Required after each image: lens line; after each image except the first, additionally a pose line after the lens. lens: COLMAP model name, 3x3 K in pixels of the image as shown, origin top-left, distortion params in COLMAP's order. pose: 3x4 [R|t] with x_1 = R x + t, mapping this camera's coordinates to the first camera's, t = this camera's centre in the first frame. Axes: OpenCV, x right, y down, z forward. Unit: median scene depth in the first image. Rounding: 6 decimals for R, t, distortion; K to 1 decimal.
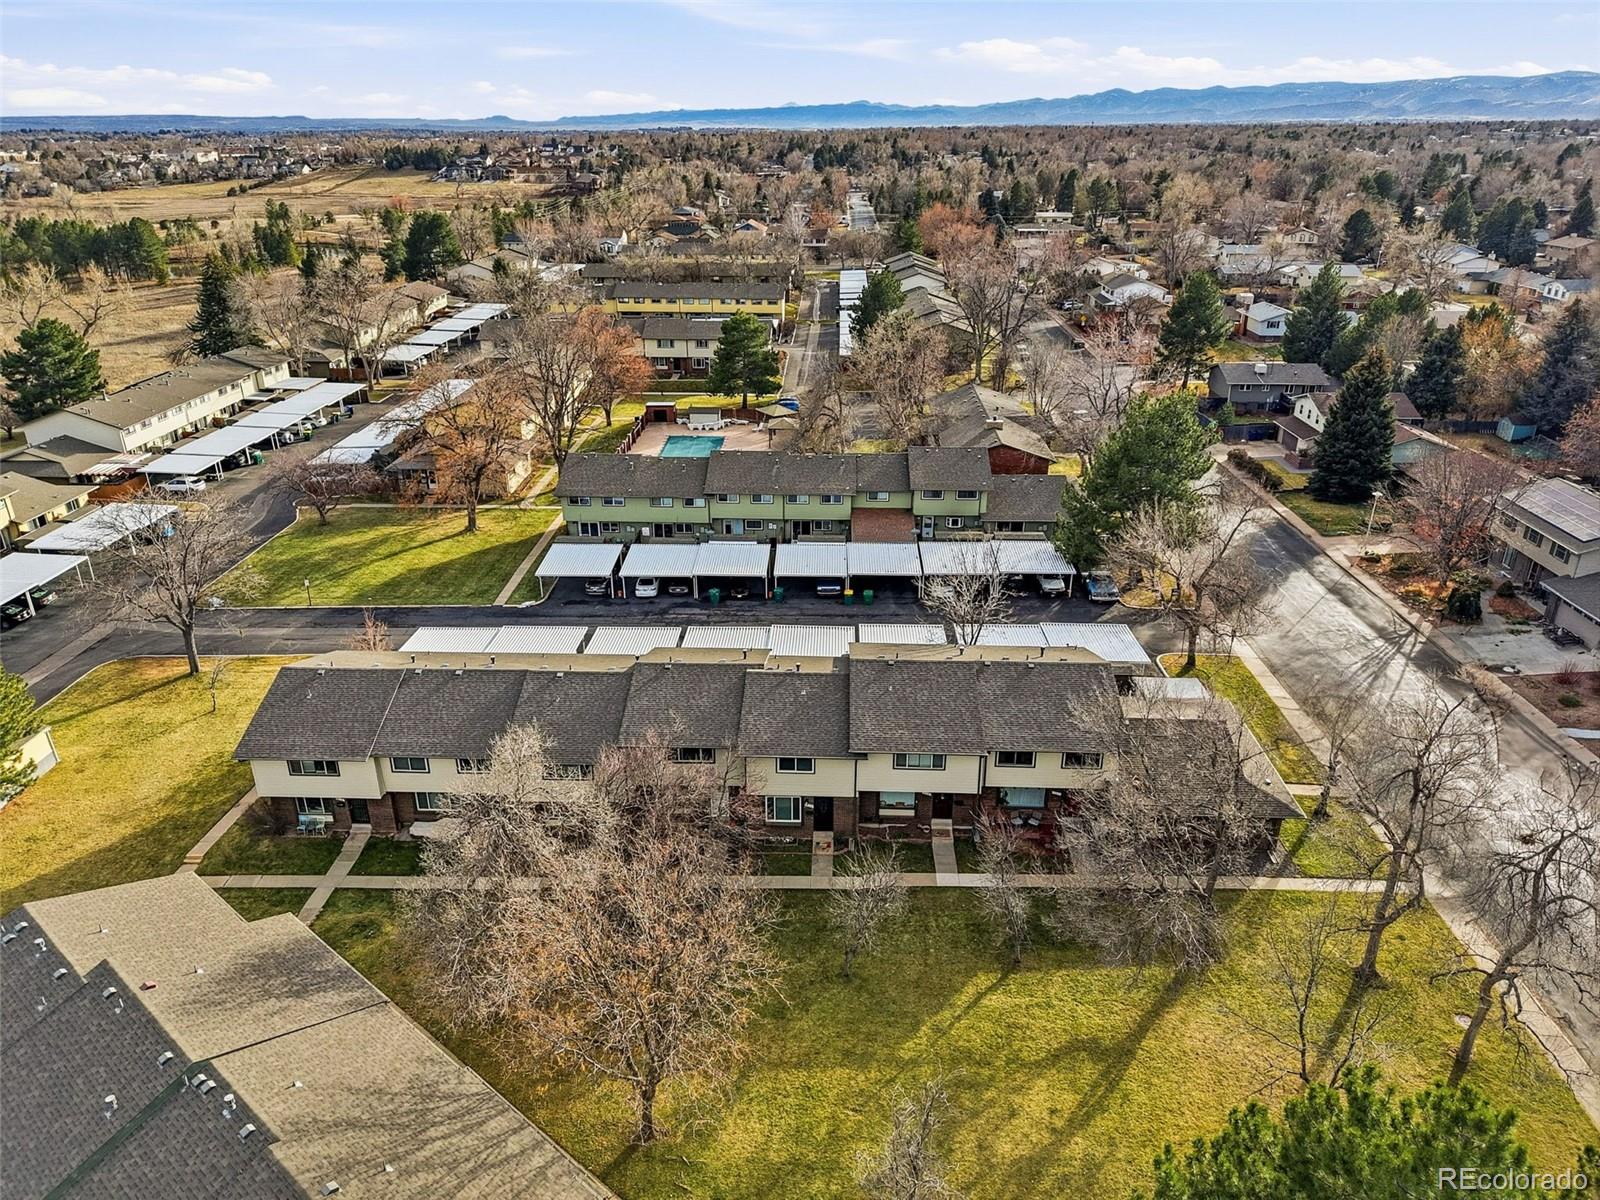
lens RADIAL K [[1057.7, 0, 800.0], [0, 1057.7, 600.0], [0, 0, 1]] dist [0.000331, 0.000006]
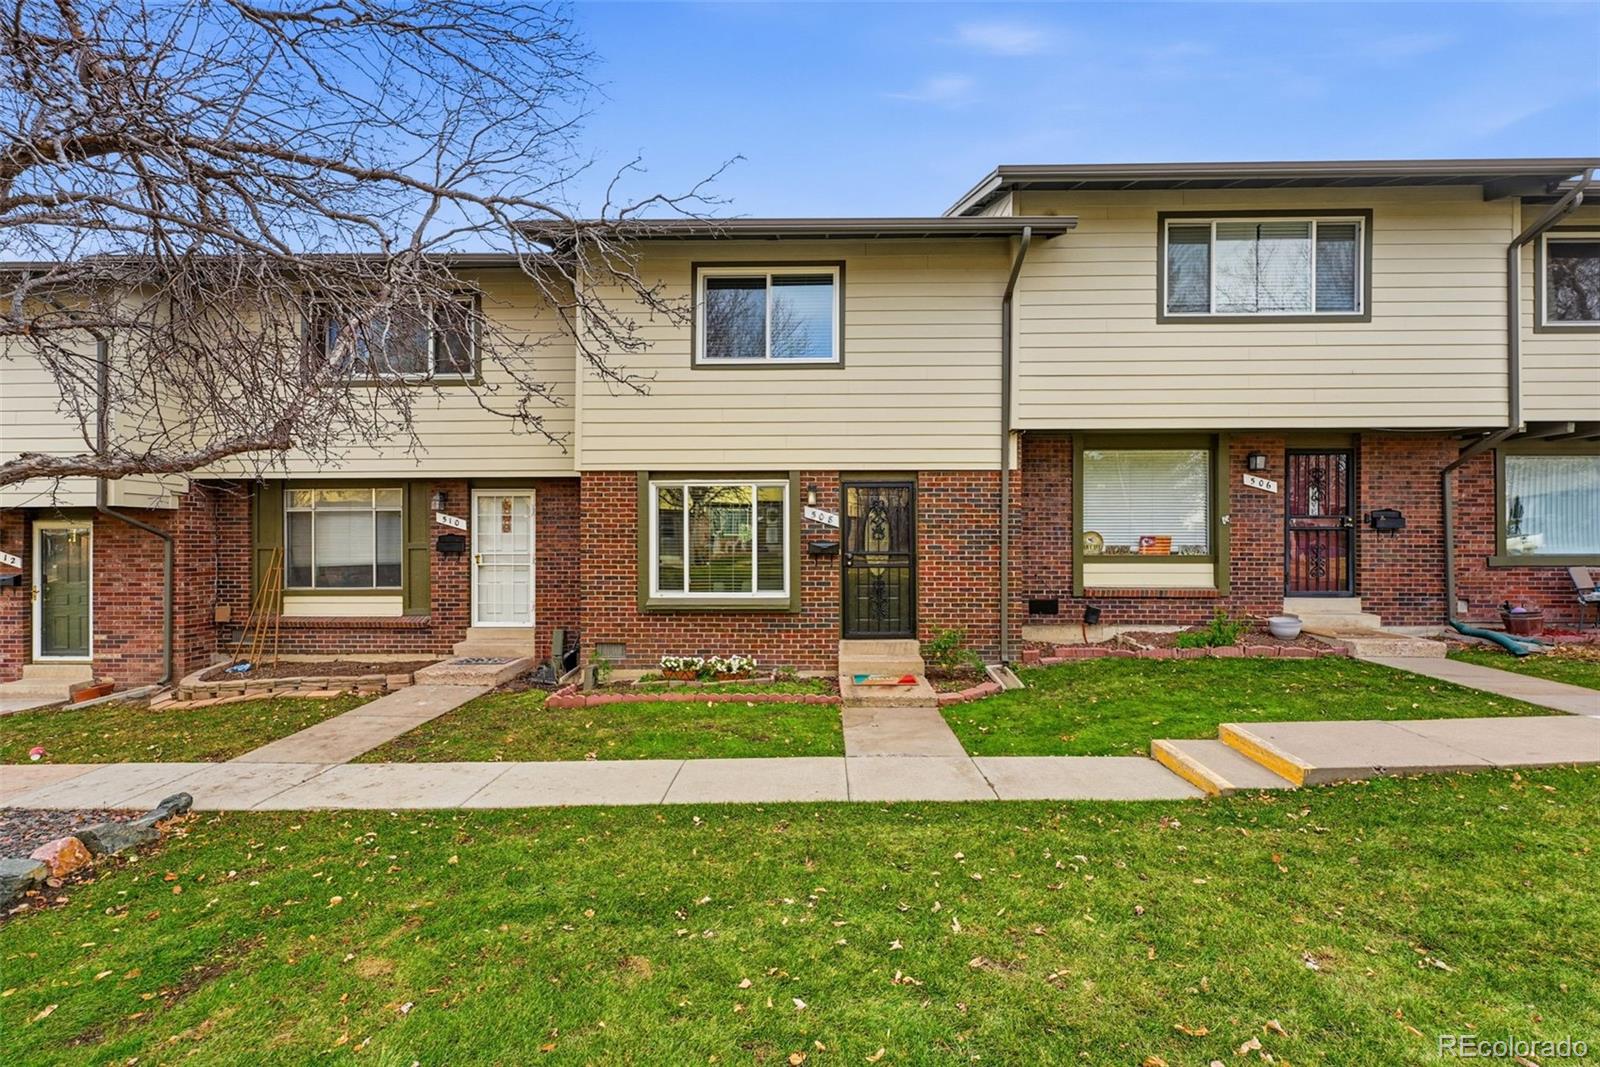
lens RADIAL K [[646.0, 0, 798.6], [0, 646.0, 528.0], [0, 0, 1]] dist [-0.001261, -0.000010]
pose [[0.999965, -0.007983, 0.002581, 0.002940], [0.008345, 0.914745, -0.403945, 0.258613], [0.000864, 0.403952, 0.914780, 0.855896]]
